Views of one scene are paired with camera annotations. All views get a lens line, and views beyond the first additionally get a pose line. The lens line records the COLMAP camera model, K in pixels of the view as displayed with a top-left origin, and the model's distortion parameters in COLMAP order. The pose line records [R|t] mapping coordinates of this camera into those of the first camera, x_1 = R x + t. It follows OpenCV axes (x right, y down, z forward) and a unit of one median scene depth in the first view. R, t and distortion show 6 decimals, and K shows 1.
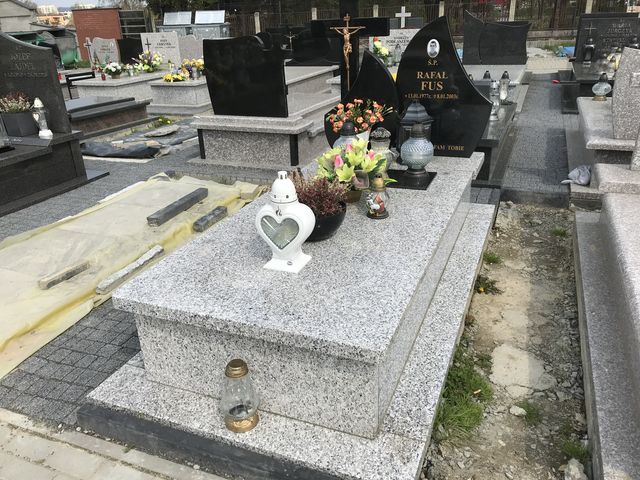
lens RADIAL K [[527.2, 0, 313.3], [0, 527.2, 239.3], [0, 0, 1]] dist [0.021441, -0.003511]
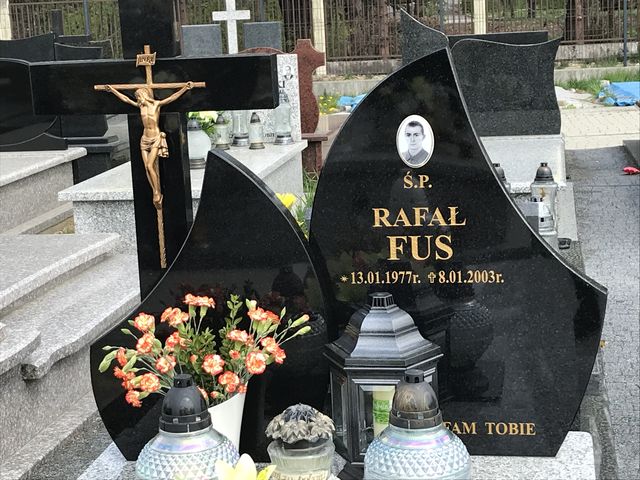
lens RADIAL K [[1341.8, 0, 318.2], [0, 1341.8, 245.2], [0, 0, 1]] dist [0.214004, 0.000000]
pose [[0.973635, -0.049061, 0.222772, -0.024003], [0.098264, 0.971546, -0.215504, -0.113755], [-0.205860, 0.231713, 0.950753, 0.208518]]
